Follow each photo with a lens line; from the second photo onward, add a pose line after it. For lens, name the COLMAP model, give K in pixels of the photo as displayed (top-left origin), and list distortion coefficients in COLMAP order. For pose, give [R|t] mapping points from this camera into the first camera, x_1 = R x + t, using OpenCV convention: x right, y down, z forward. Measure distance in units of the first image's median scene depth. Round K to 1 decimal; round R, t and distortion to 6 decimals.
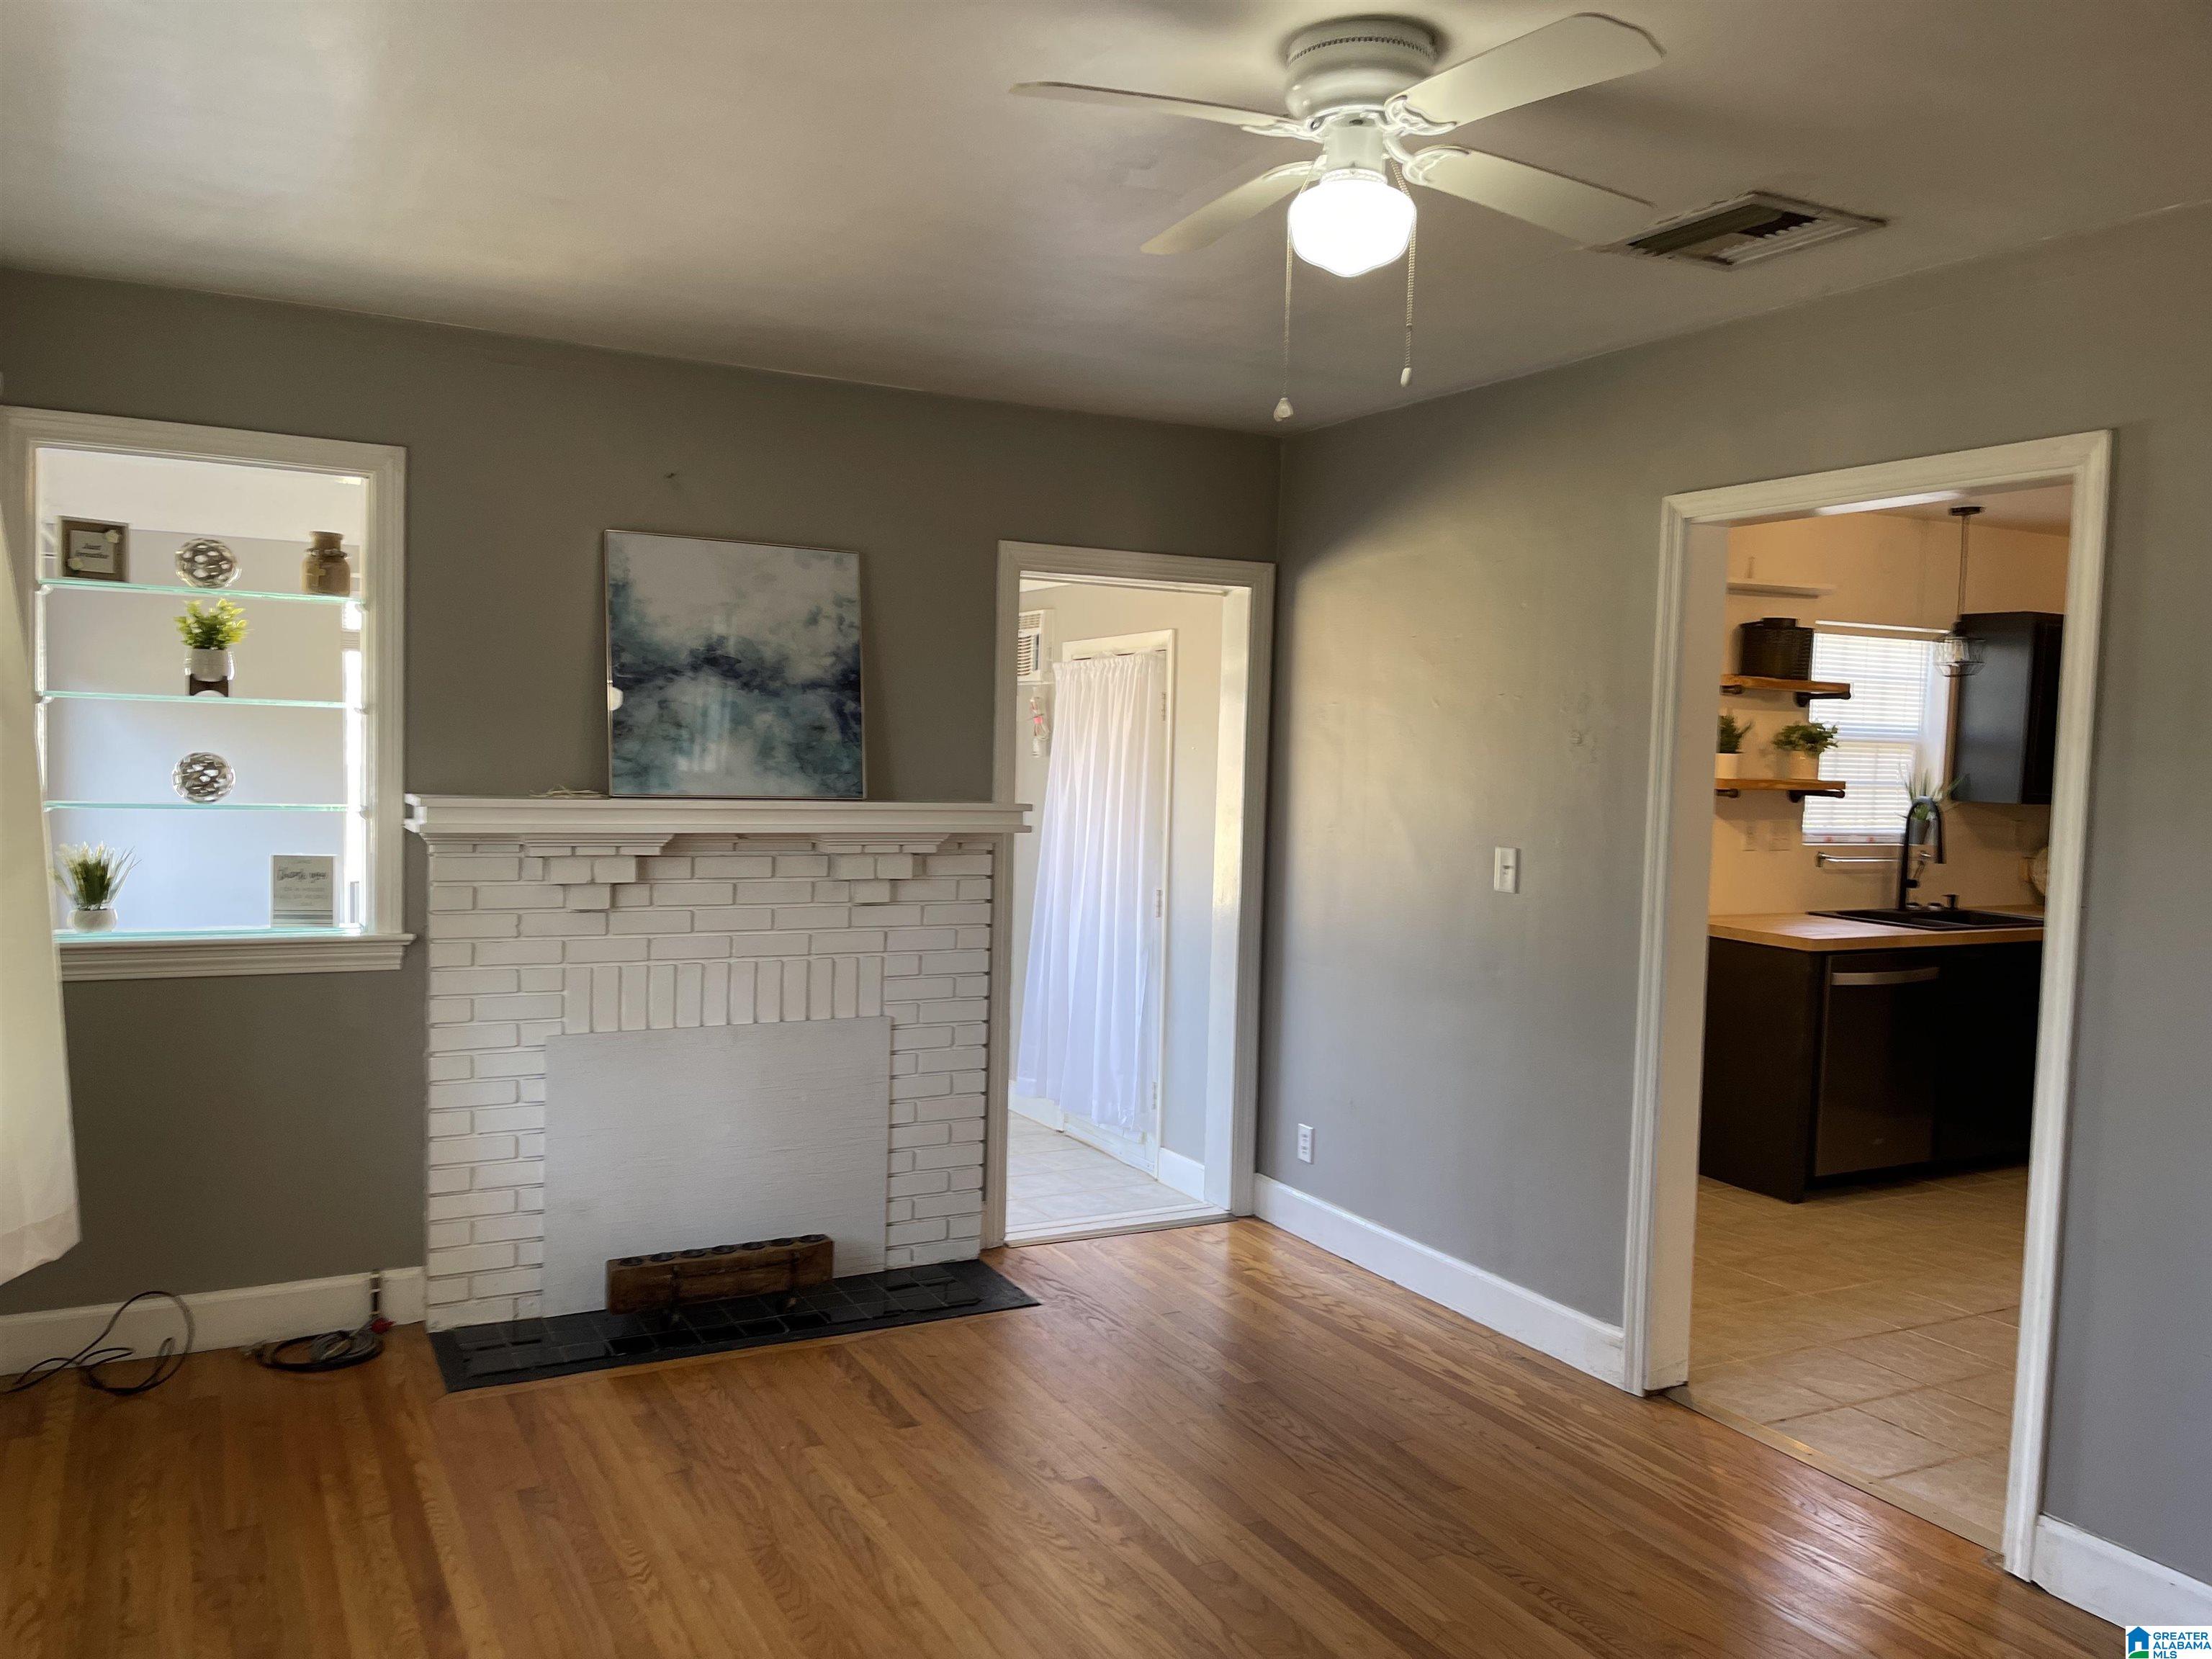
lens RADIAL K [[1664.6, 0, 1067.1], [0, 1664.6, 831.6], [0, 0, 1]] dist [0.062624, -0.090168]
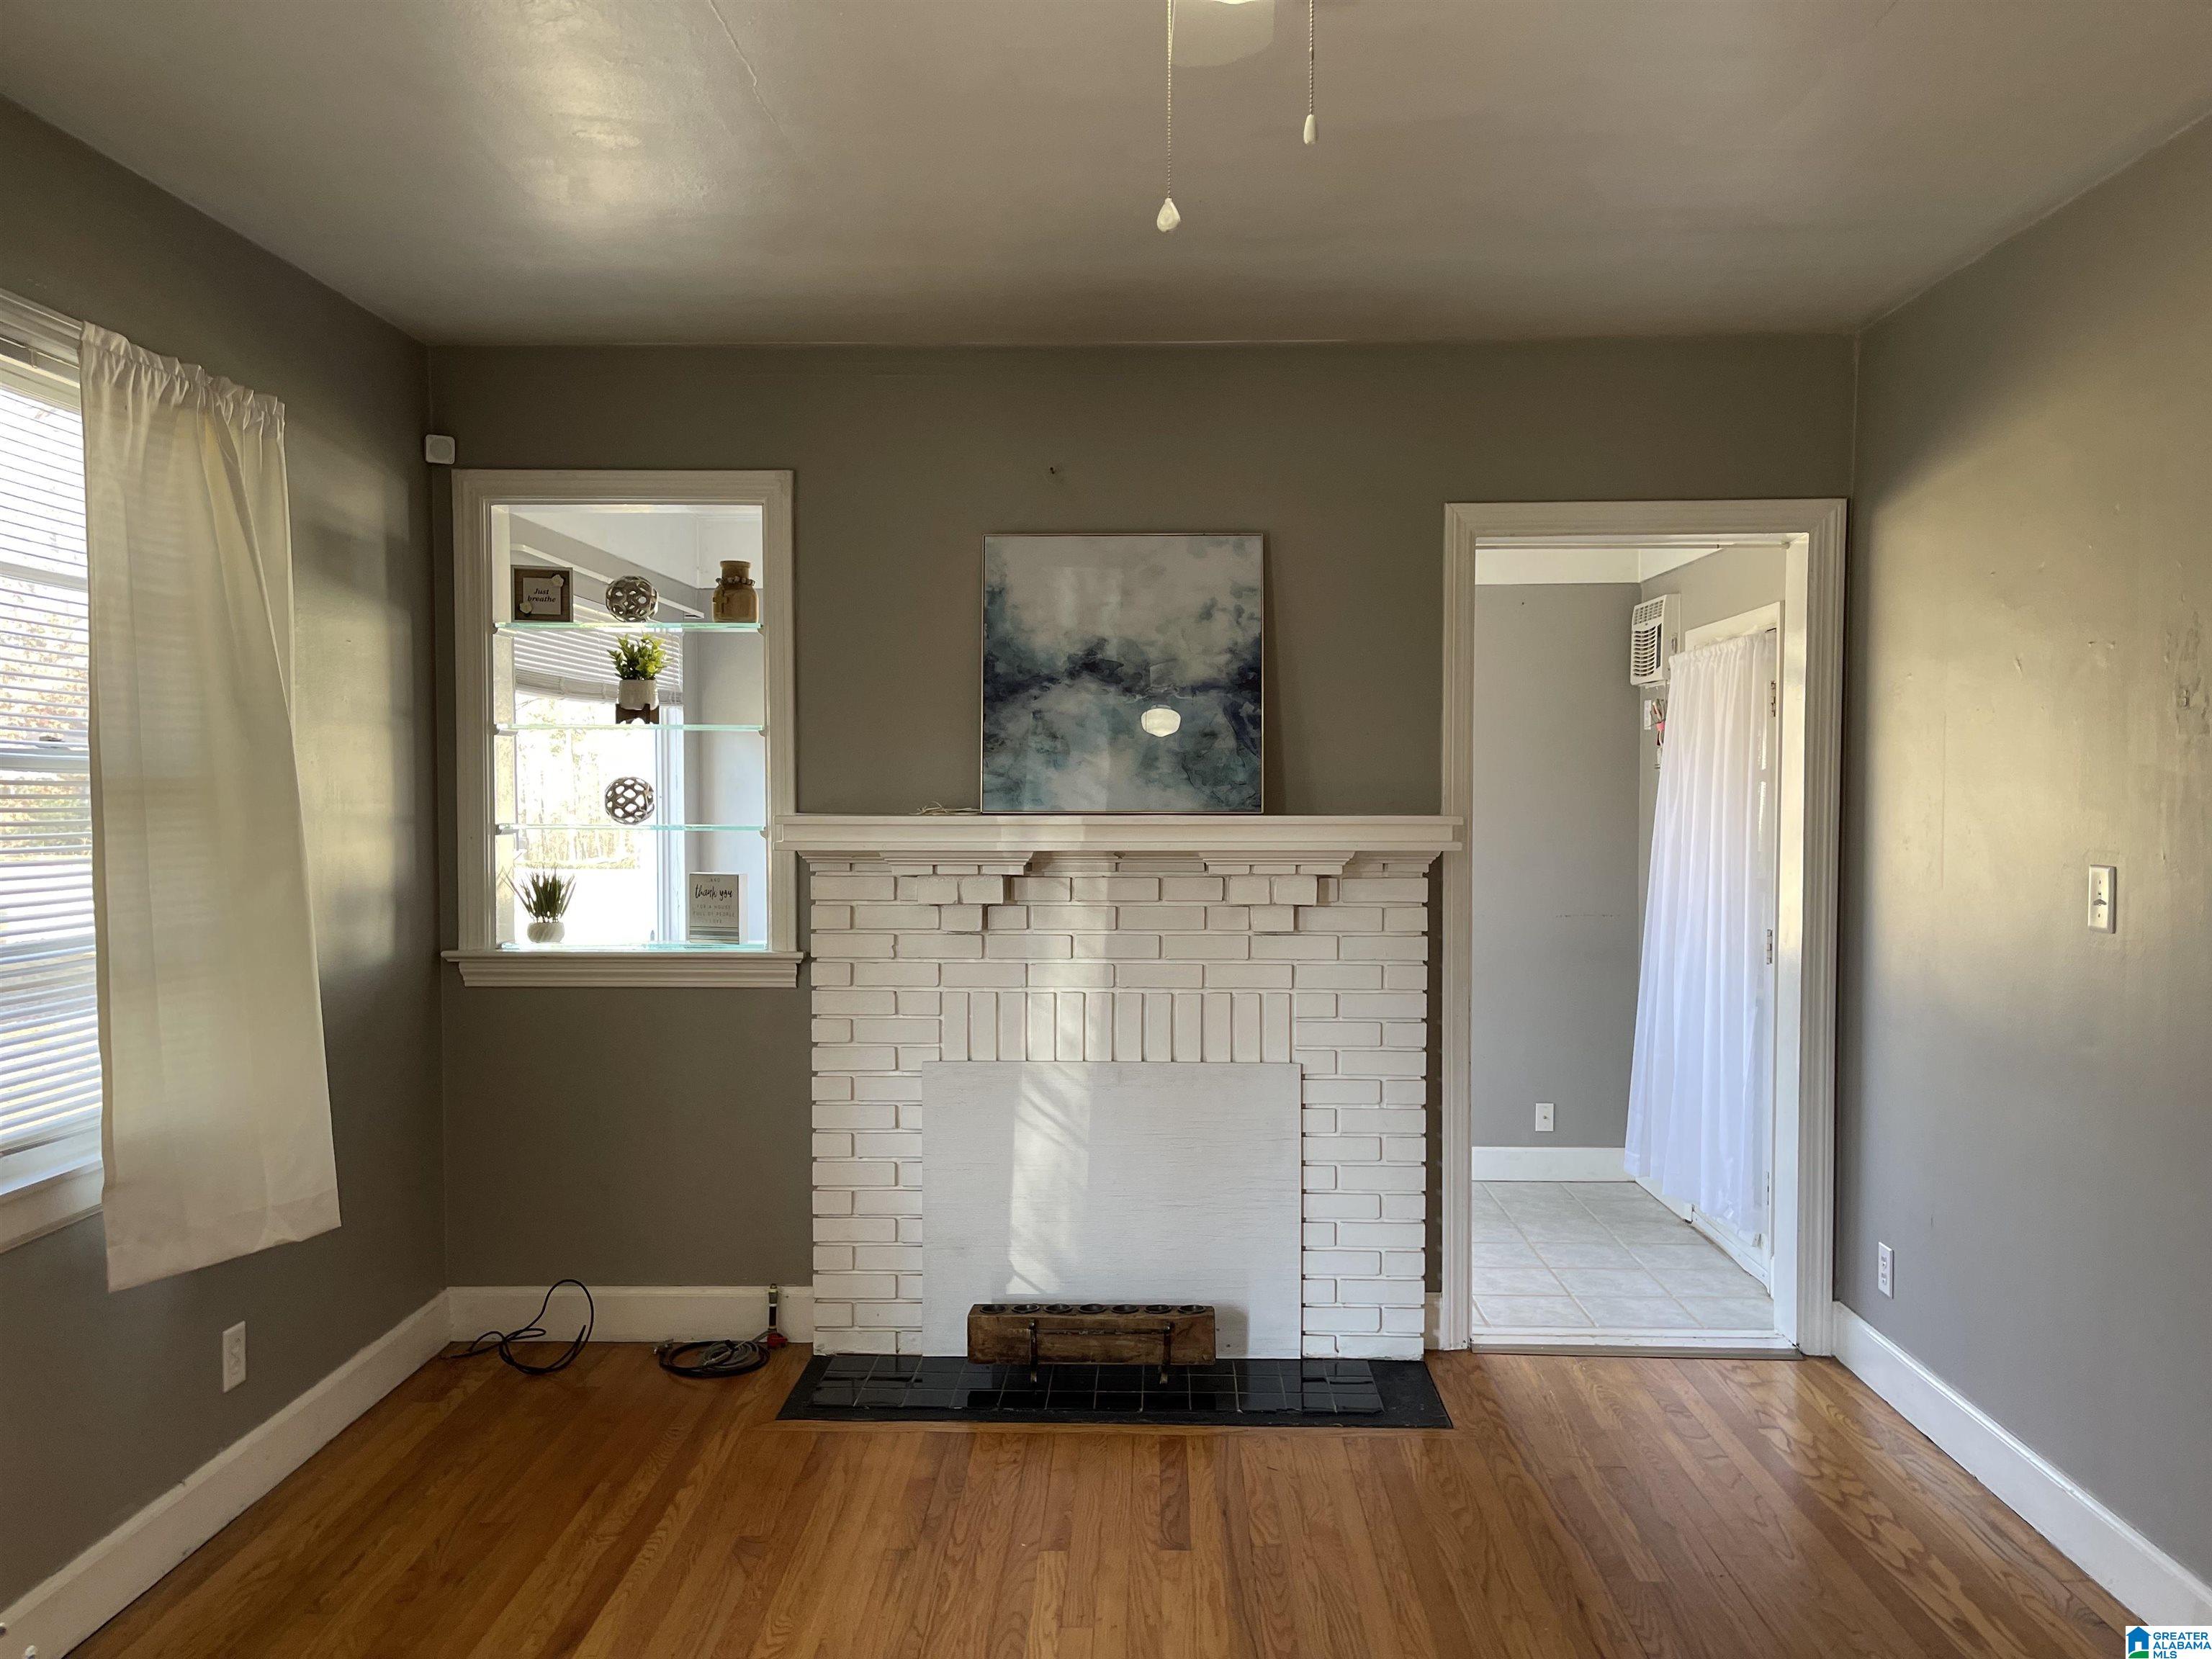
lens RADIAL K [[1664.6, 0, 1109.4], [0, 1664.6, 845.8], [0, 0, 1]] dist [0.062624, -0.090168]
pose [[0.871528, -0.008002, -0.490281, 0.255257], [-0.001377, 0.999823, -0.018768, 0.015185], [0.490344, 0.017032, 0.871362, 0.212085]]
